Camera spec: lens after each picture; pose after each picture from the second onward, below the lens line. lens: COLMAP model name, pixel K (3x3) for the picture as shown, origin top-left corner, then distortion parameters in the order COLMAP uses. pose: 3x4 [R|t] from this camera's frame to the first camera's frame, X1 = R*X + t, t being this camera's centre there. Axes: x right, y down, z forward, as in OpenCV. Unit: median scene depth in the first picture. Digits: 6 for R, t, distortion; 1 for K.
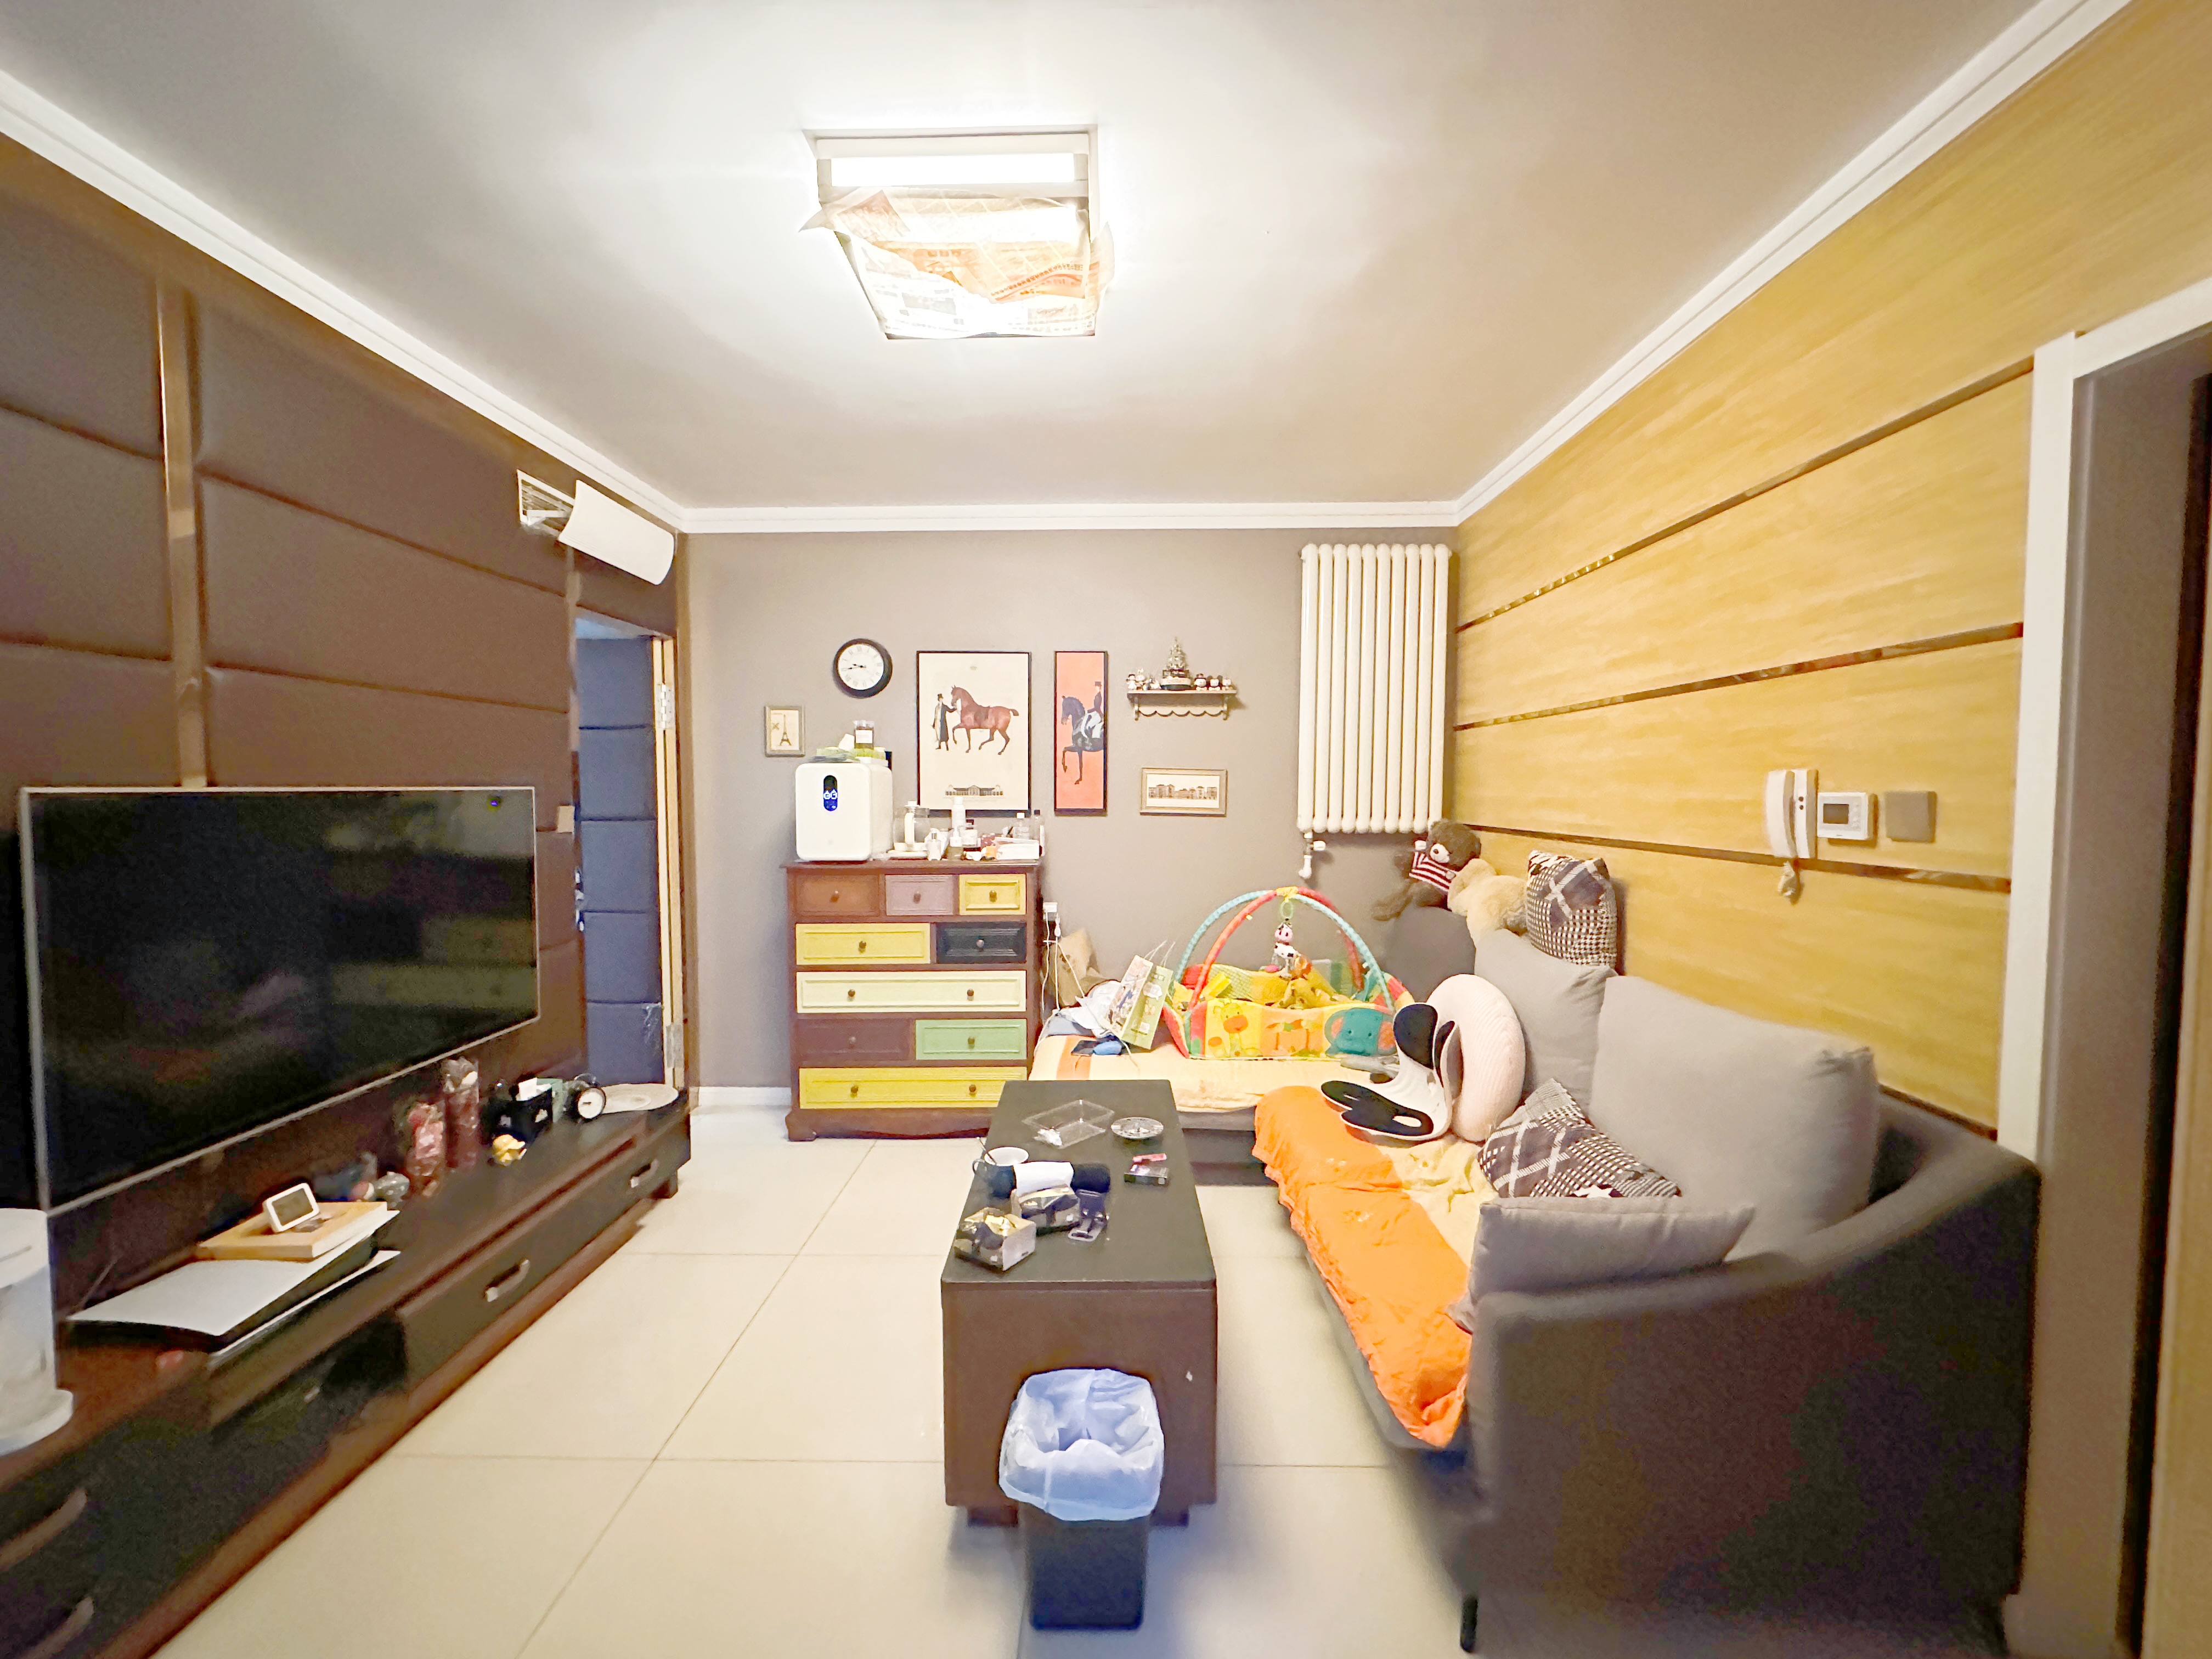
lens RADIAL K [[886.1, 0, 1106.2], [0, 886.1, 831.5], [0, 0, 1]] dist [0.000868, -0.000173]
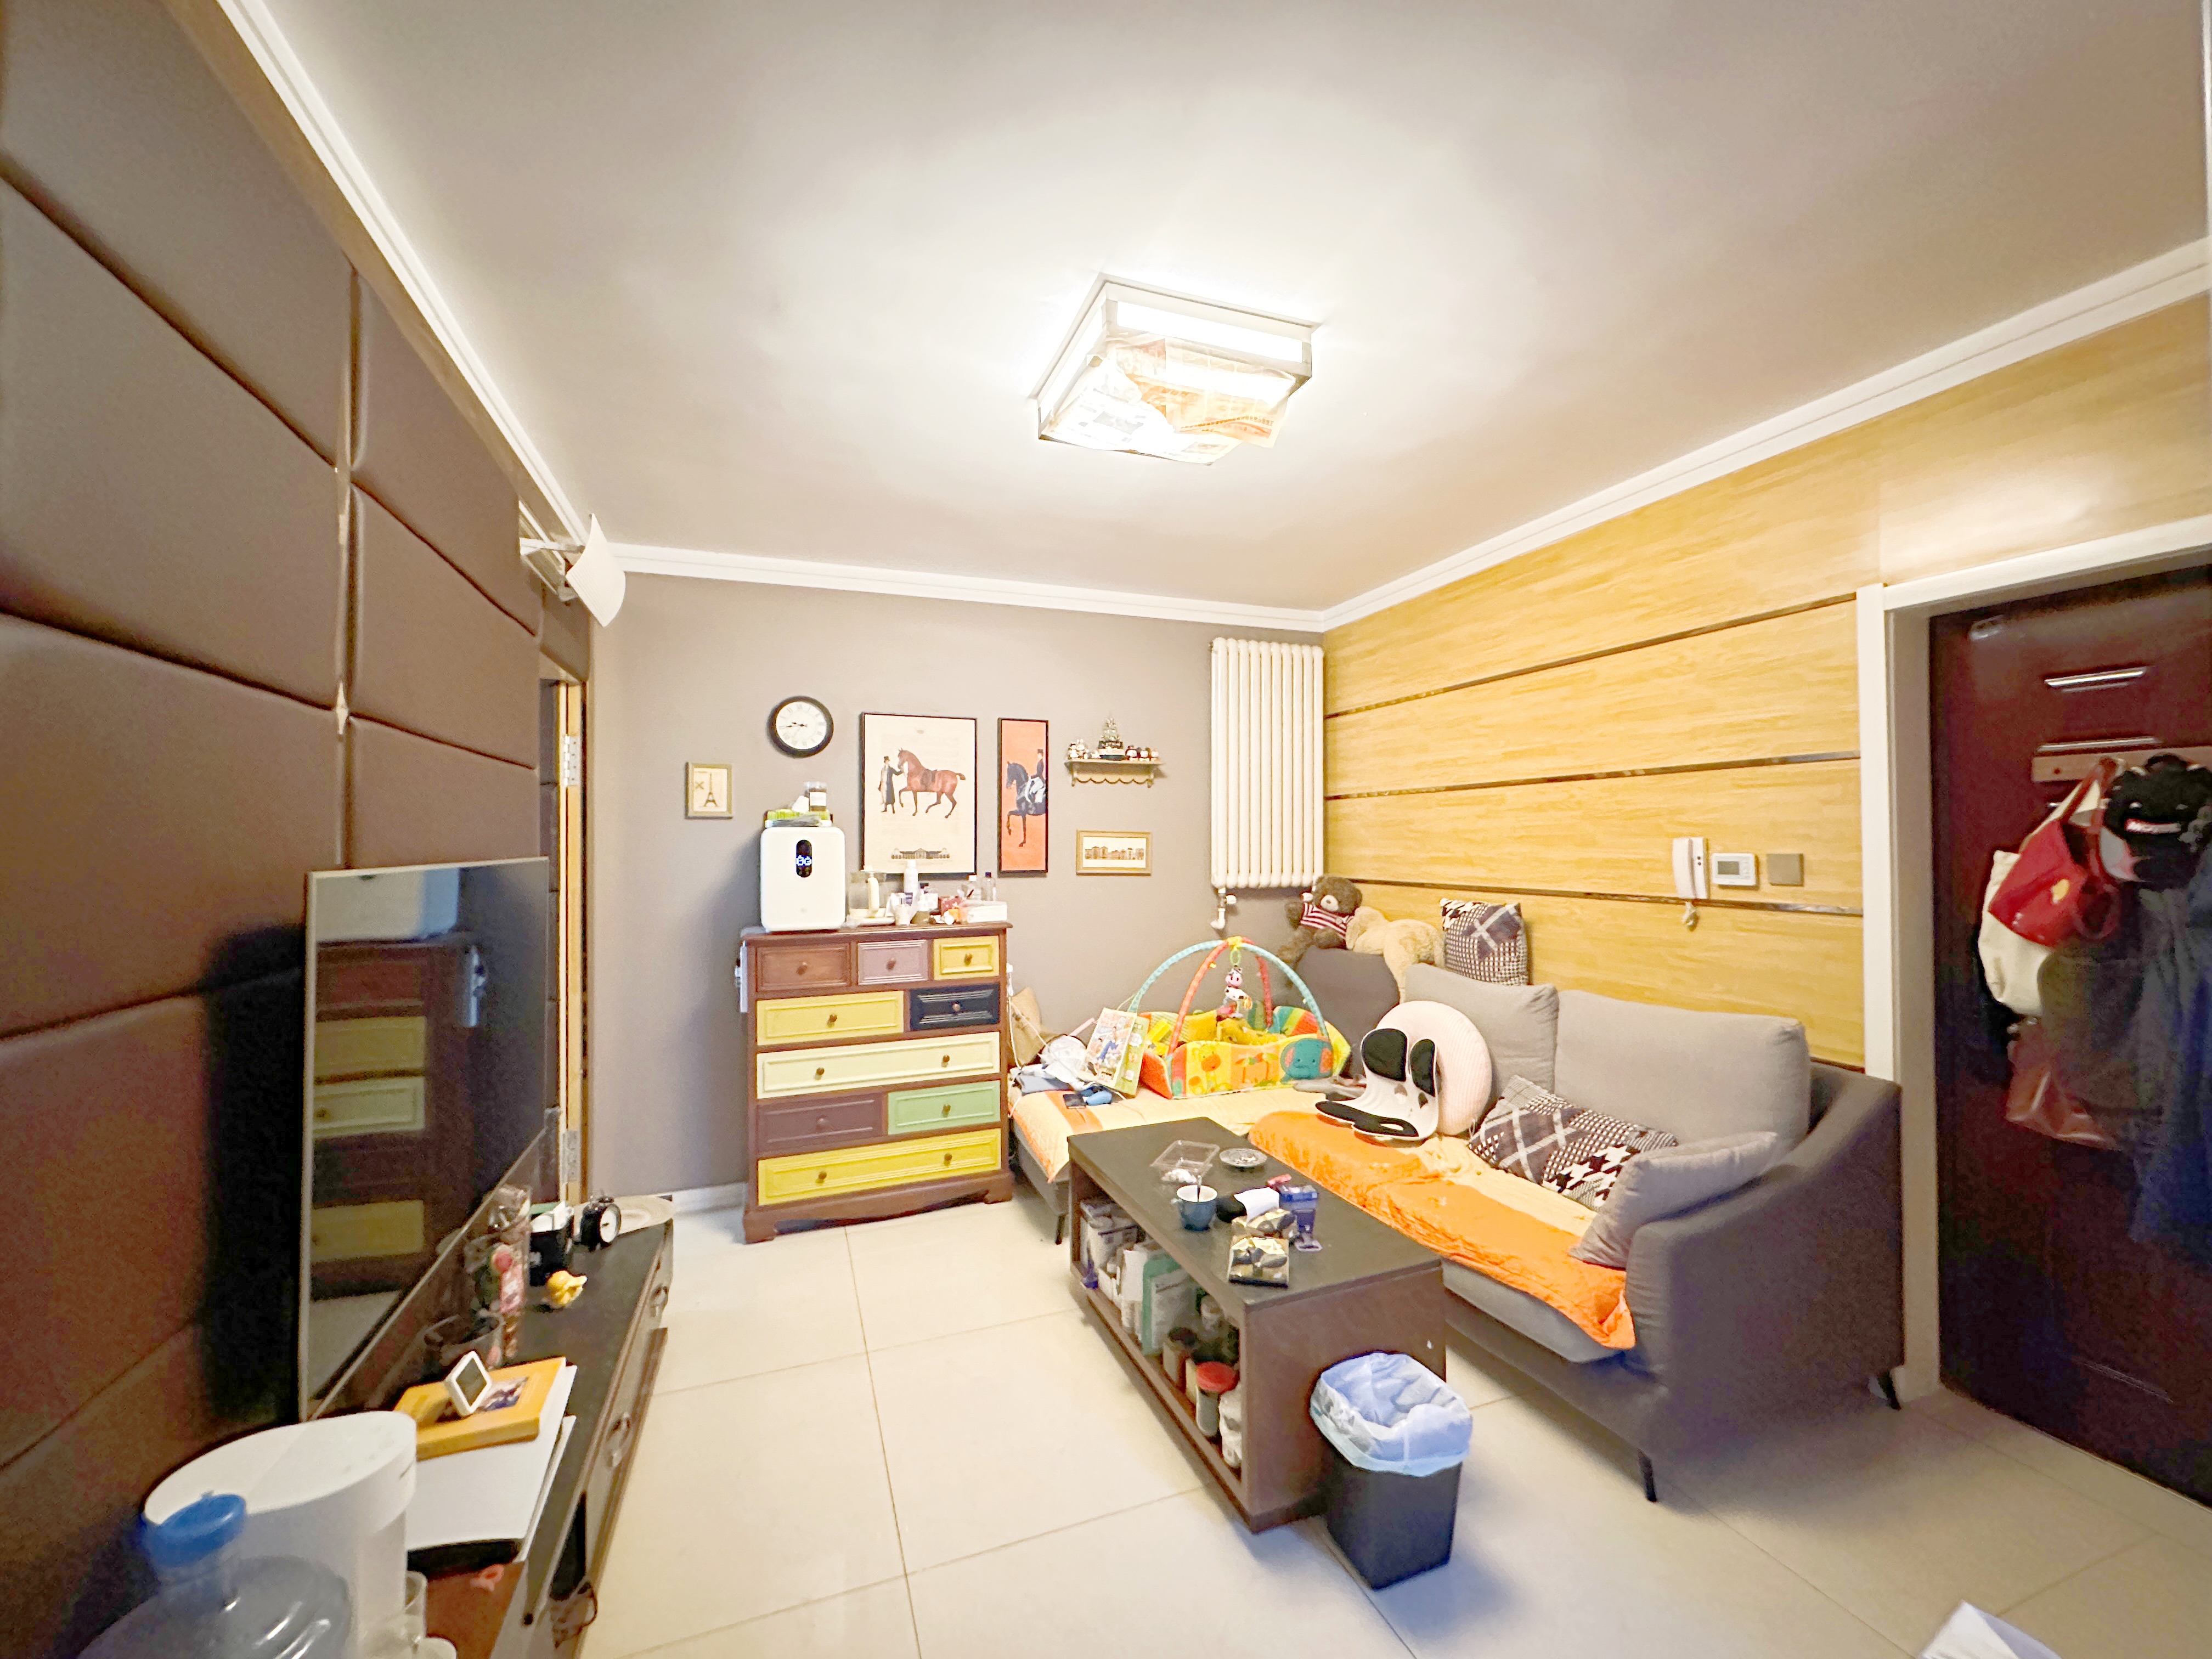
lens RADIAL K [[886.1, 0, 1108.3], [0, 886.1, 833.2], [0, 0, 1]] dist [0.000868, -0.000173]
pose [[0.930176, -0.001461, 0.367112, -0.439999], [0.023557, 0.998169, -0.055714, -0.012749], [-0.366358, 0.060472, 0.928507, 0.000006]]
